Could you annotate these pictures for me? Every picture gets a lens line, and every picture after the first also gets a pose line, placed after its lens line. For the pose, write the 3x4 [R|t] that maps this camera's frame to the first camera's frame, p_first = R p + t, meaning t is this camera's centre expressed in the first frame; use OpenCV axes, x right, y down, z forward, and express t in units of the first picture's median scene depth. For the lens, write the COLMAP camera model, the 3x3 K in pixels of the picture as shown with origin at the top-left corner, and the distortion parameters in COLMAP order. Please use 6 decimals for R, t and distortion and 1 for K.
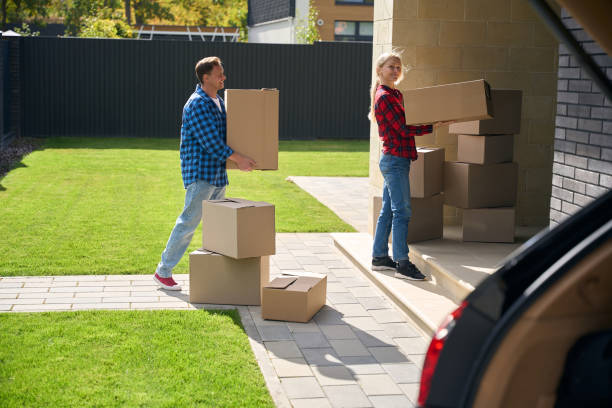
lens RADIAL K [[1136.2, 0, 306.0], [0, 1136.2, 204.0], [0, 0, 1]] dist [-0.010998, -0.229096]
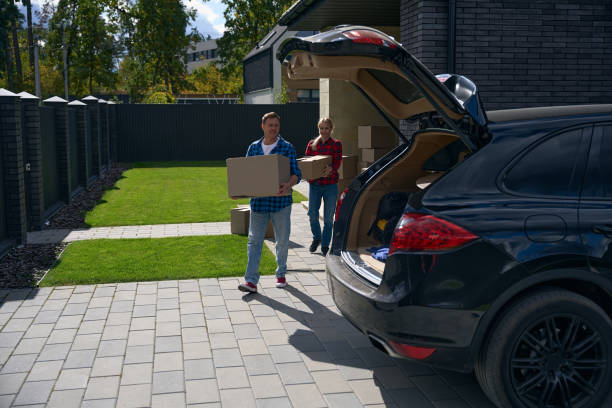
lens RADIAL K [[751.7, 0, 305.3], [0, 751.7, 213.3], [0, 0, 1]] dist [0.010146, -0.006721]
pose [[0.998937, -0.031446, 0.033705, -0.005401], [0.031211, 0.999485, 0.007484, 0.012862], [-0.033923, -0.006424, 0.999404, -0.105712]]
